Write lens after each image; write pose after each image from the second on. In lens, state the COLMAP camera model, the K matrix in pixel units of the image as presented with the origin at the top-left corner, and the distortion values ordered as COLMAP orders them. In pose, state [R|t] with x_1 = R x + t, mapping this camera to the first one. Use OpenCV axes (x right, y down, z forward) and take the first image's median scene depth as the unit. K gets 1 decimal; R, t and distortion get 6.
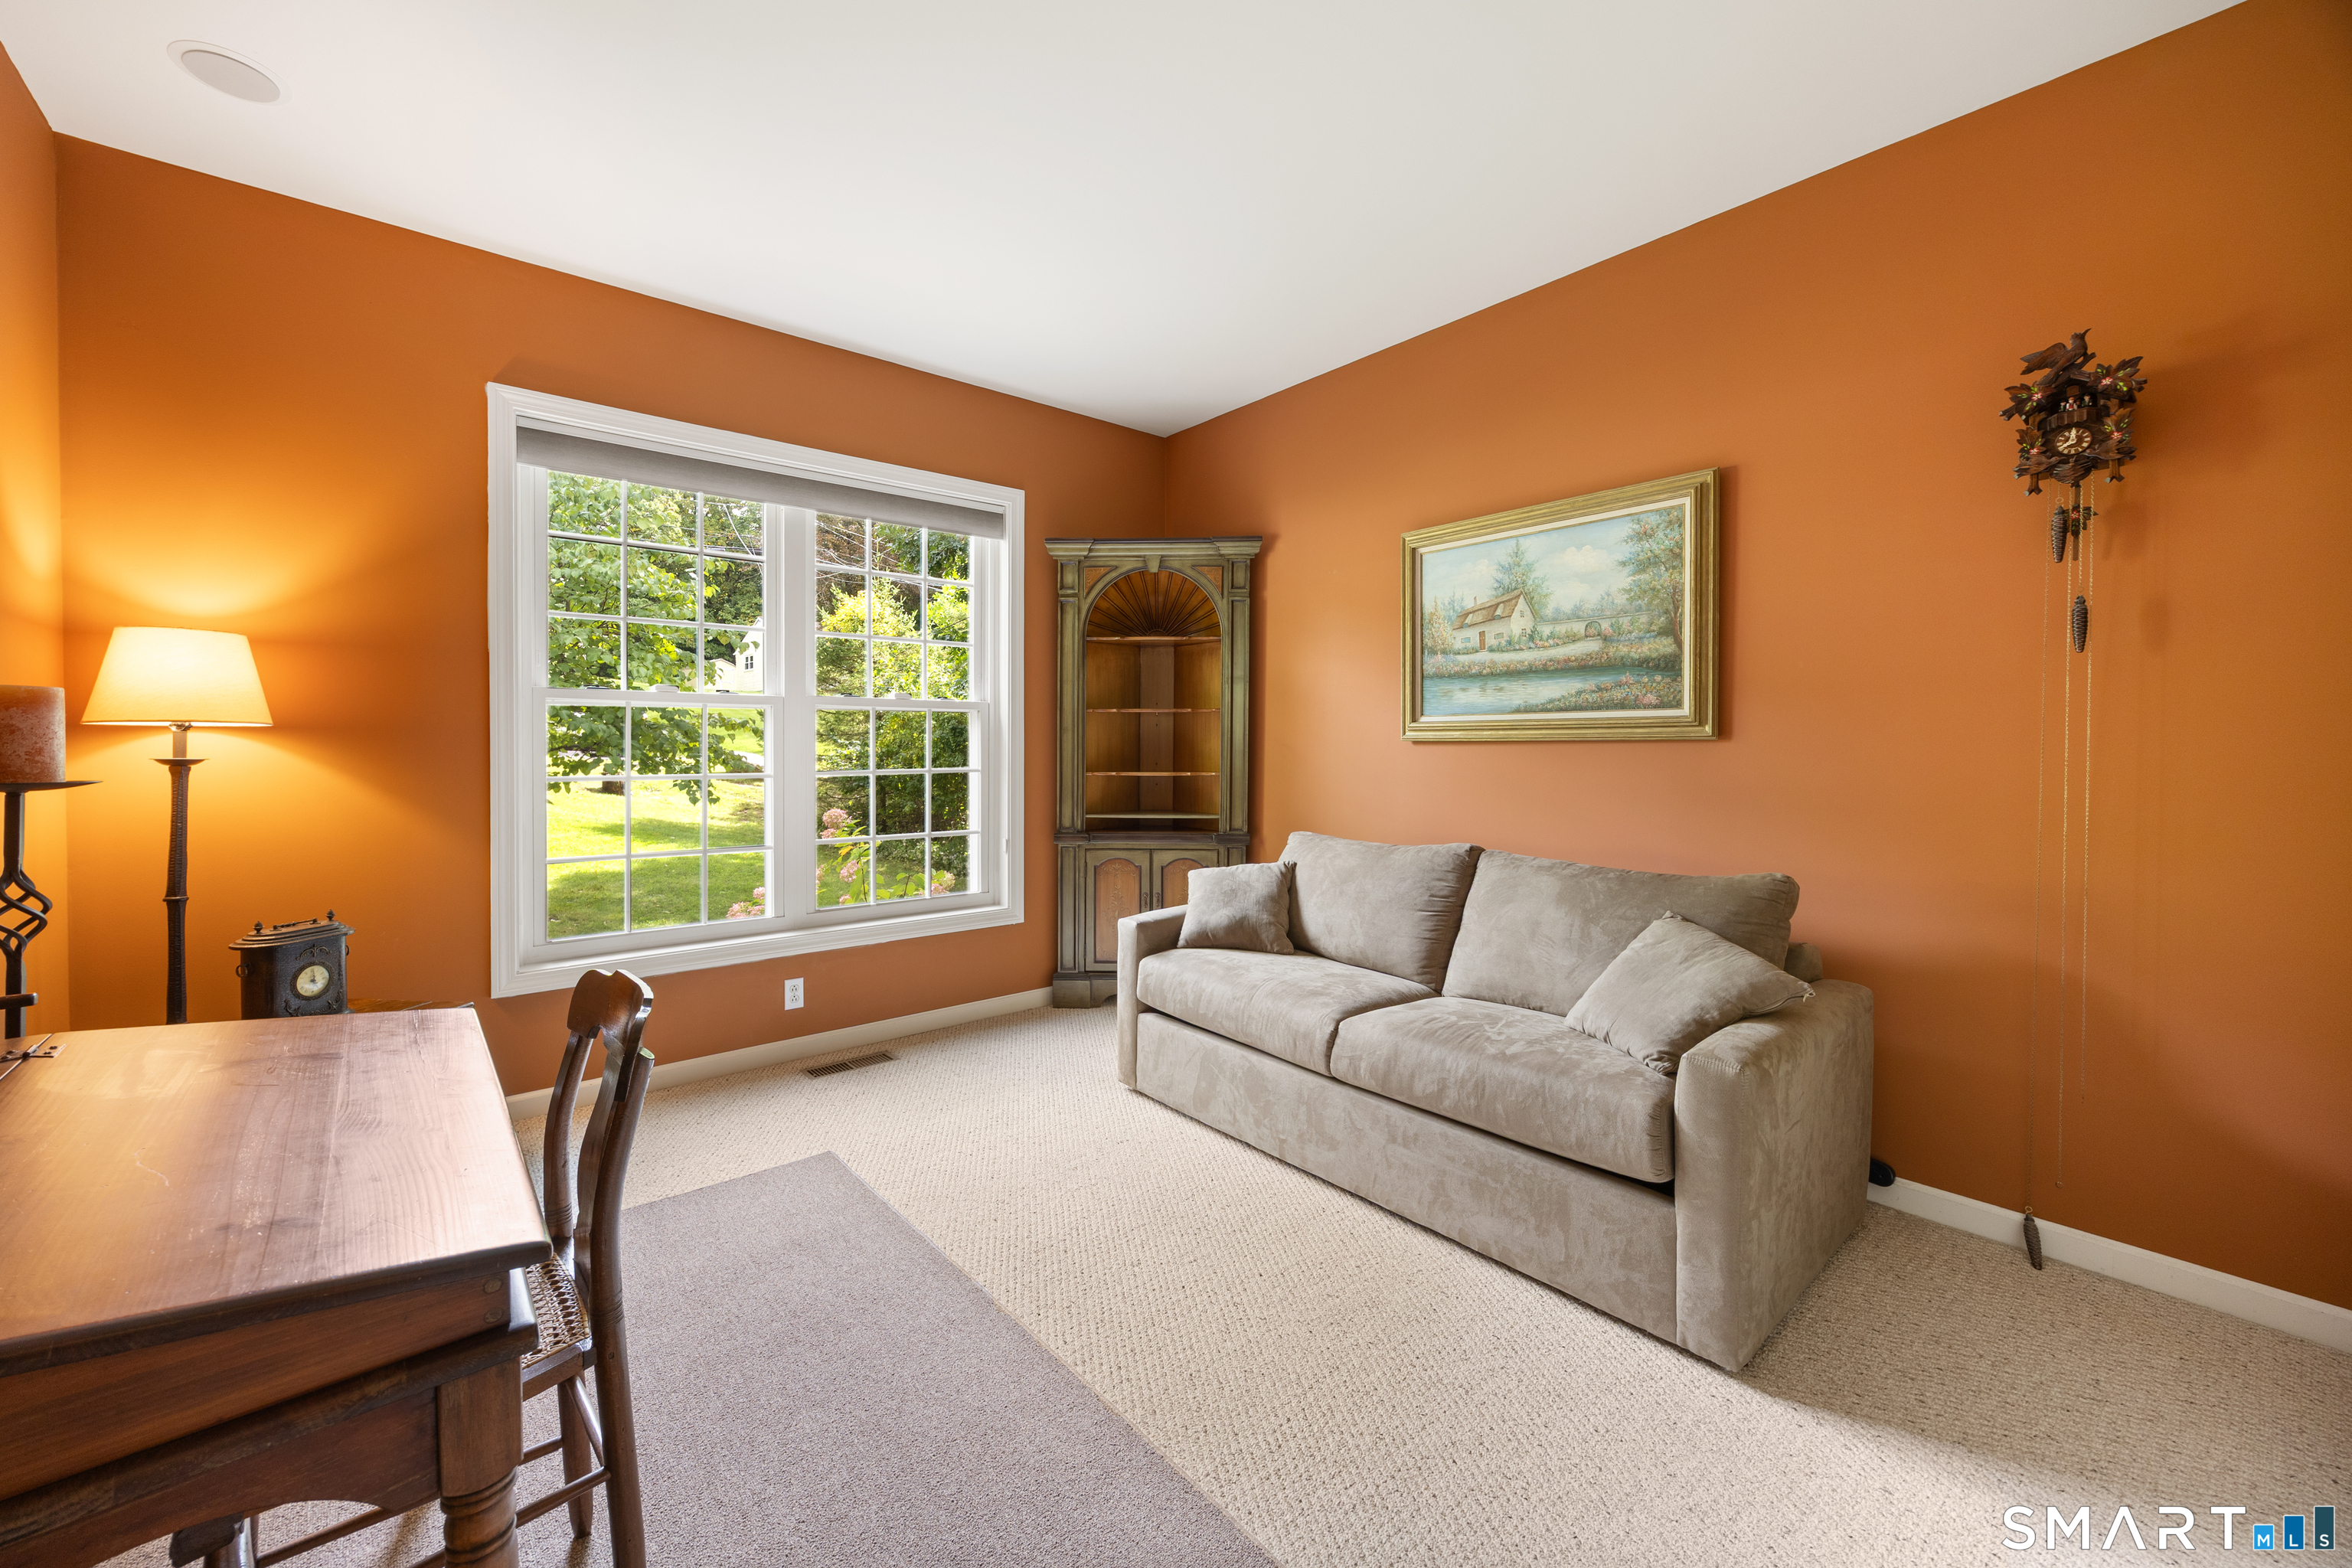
lens RADIAL K [[926.4, 0, 1182.1], [0, 926.4, 749.1], [0, 0, 1]] dist [0.001706, -0.001238]
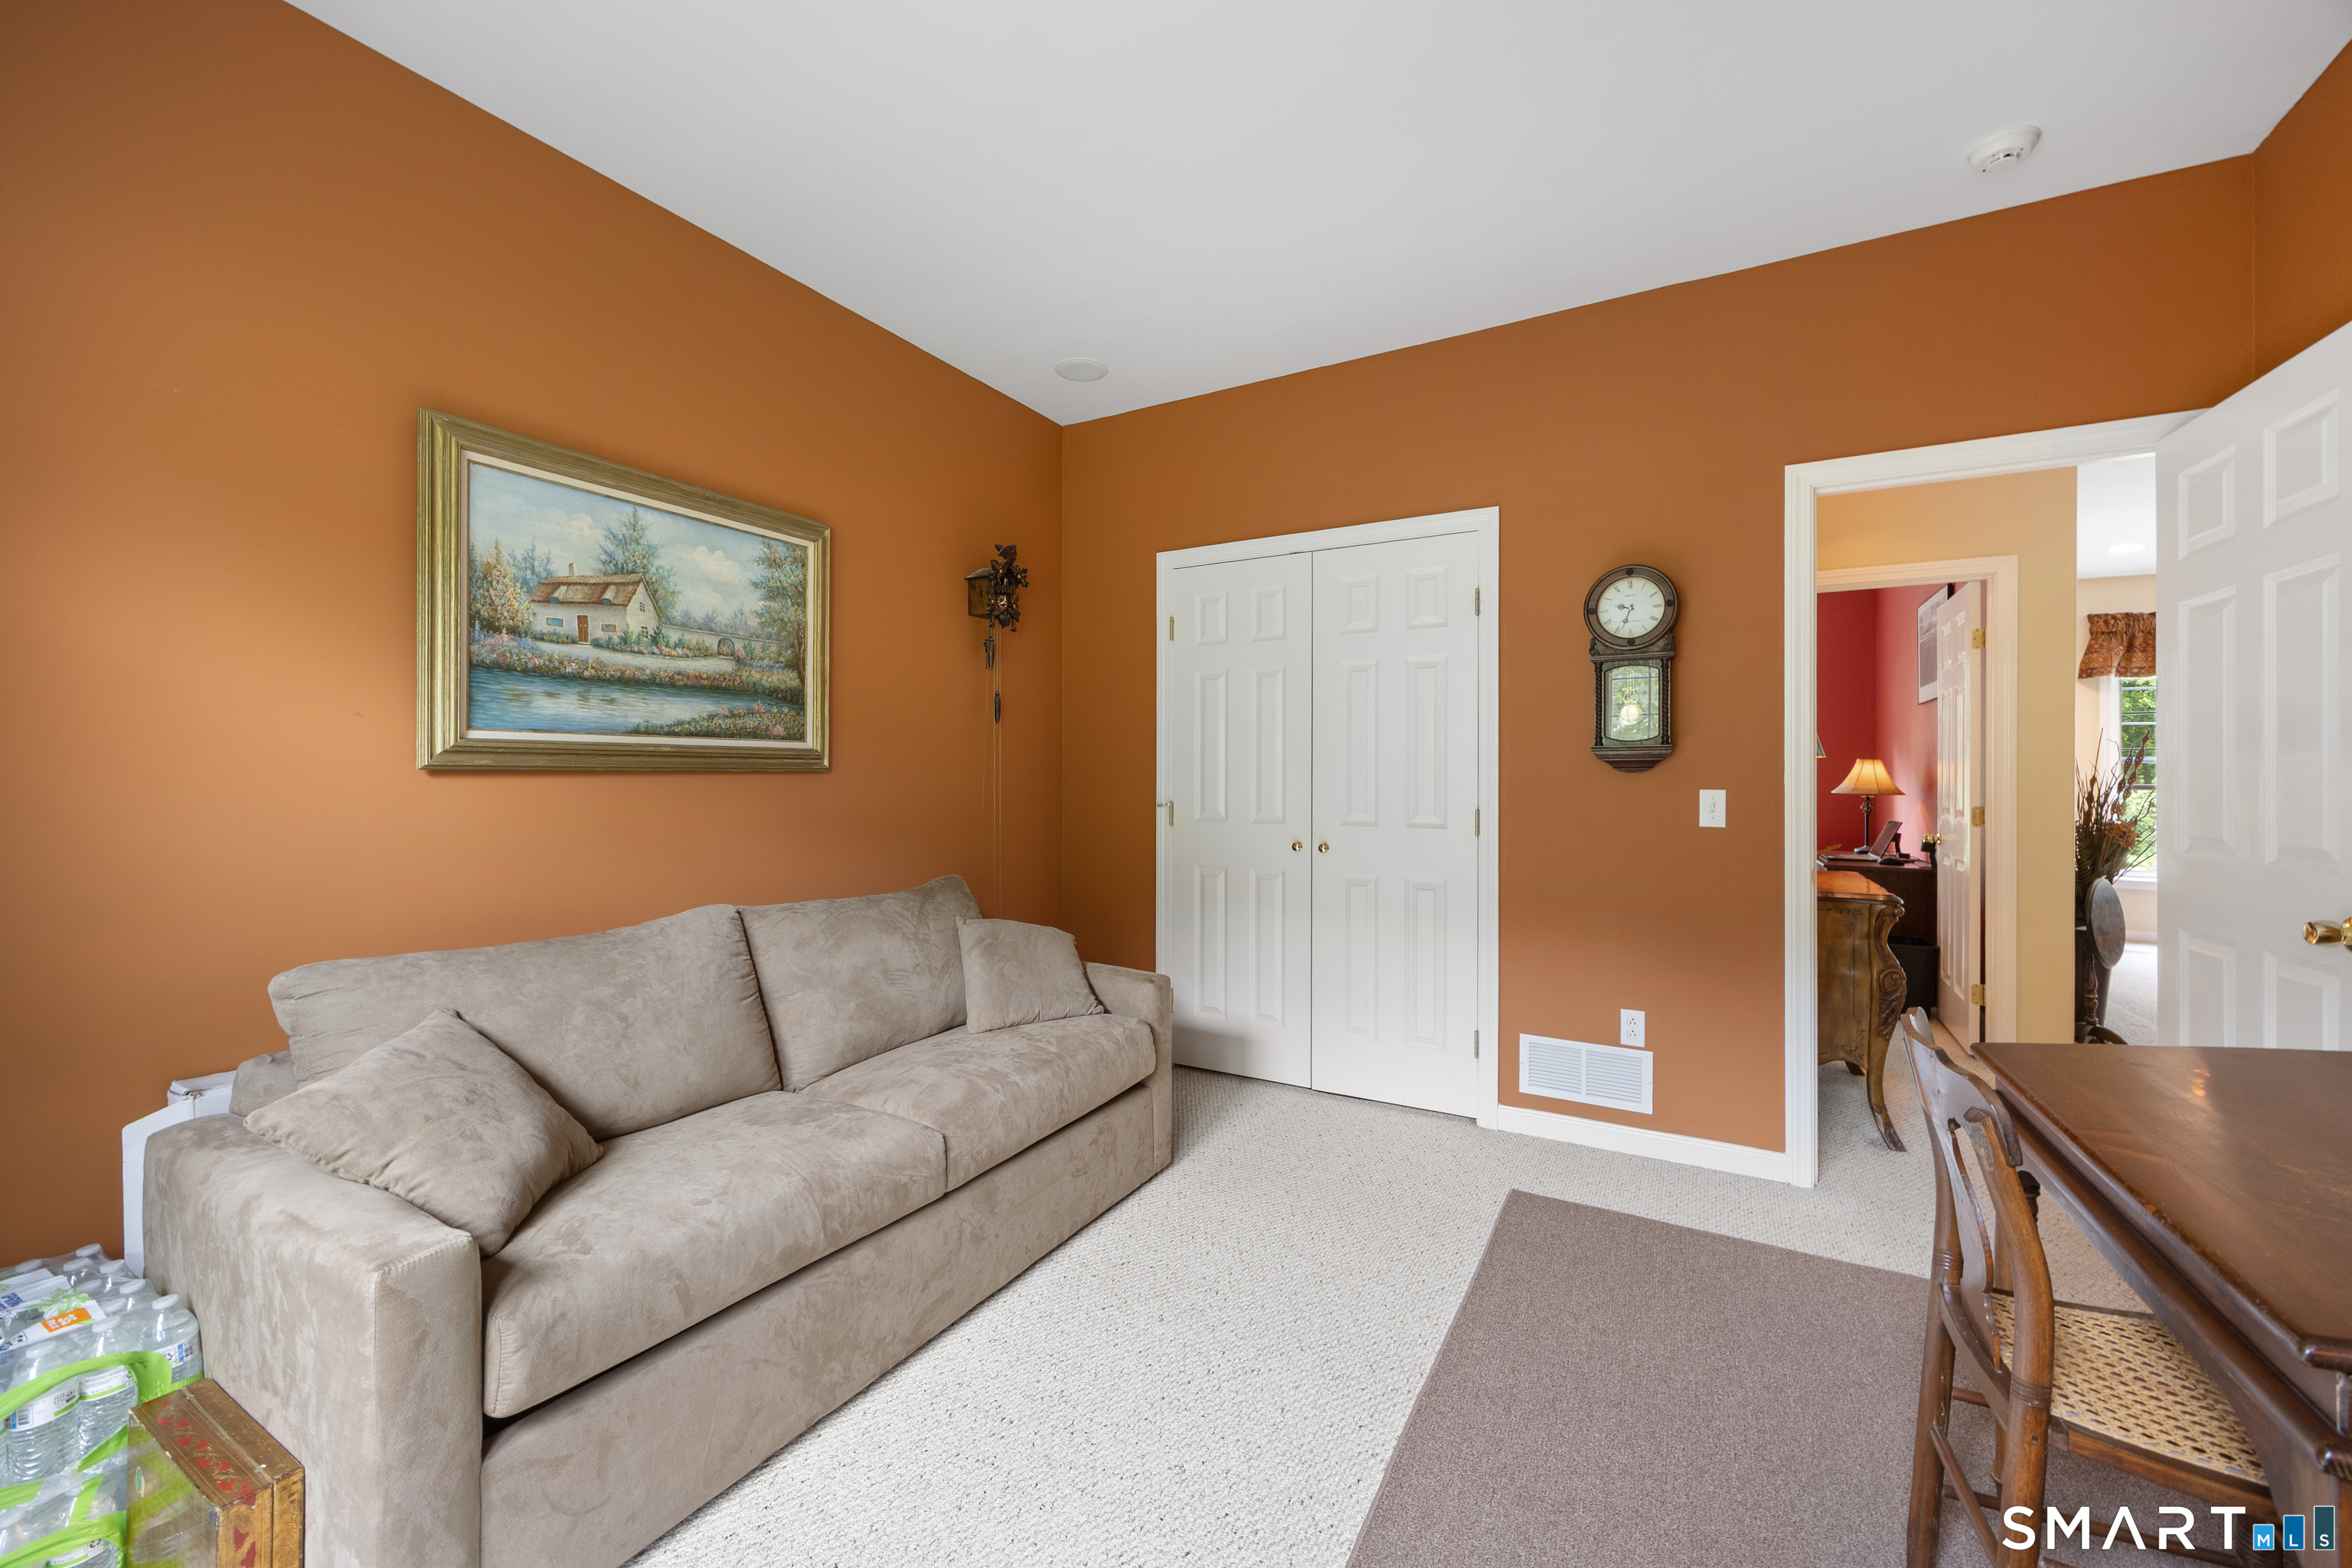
lens RADIAL K [[926.4, 0, 1171.7], [0, 926.4, 781.0], [0, 0, 1]] dist [0.001706, -0.001238]
pose [[-0.349377, -0.002466, 0.936979, -0.519877], [0.007783, 0.999954, 0.005534, -0.001551], [-0.936950, 0.009226, -0.349341, 0.868267]]
